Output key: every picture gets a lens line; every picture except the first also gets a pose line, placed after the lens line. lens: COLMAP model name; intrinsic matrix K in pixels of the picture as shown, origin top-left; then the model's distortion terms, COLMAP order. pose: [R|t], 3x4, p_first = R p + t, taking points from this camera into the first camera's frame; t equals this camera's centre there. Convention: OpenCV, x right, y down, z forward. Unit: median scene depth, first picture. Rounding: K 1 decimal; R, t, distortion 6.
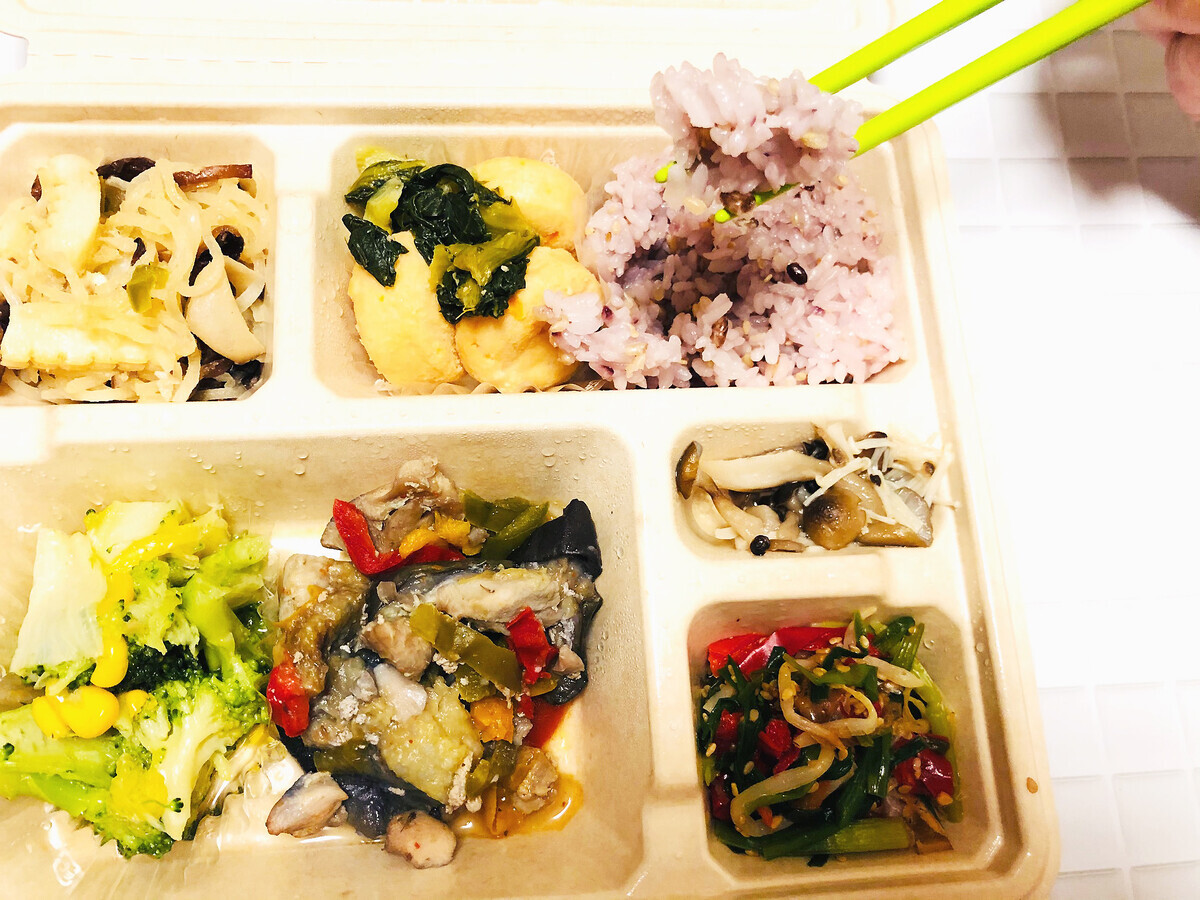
lens RADIAL K [[1038.2, 0, 600.0], [0, 1038.2, 450.0], [0, 0, 1]] dist [-0.038051, 0.050911]
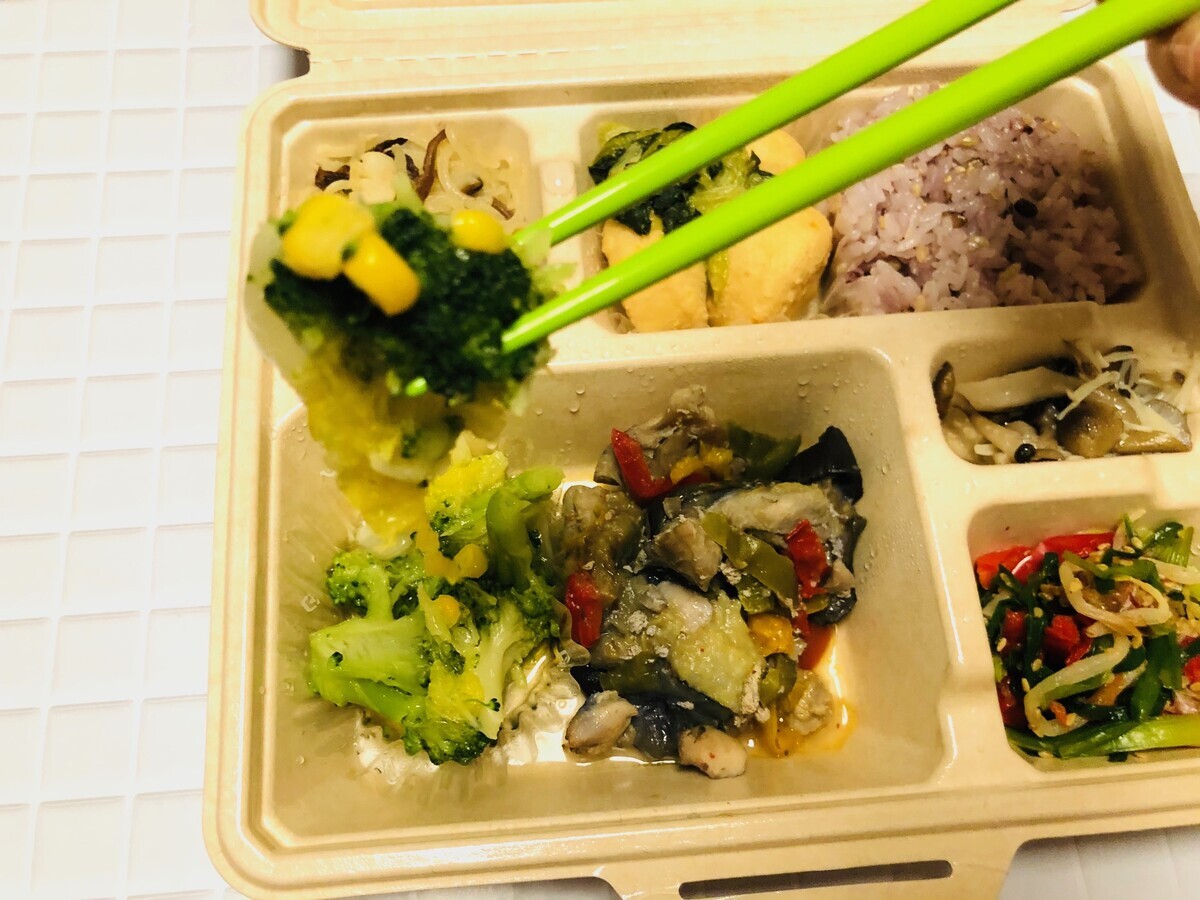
lens RADIAL K [[1038.2, 0, 600.0], [0, 1038.2, 450.0], [0, 0, 1]] dist [-0.038051, 0.050911]
pose [[0.996620, -0.048127, -0.066581, -0.197916], [0.041221, 0.993985, -0.101463, 0.176996], [0.071064, 0.098375, 0.992609, -0.048093]]
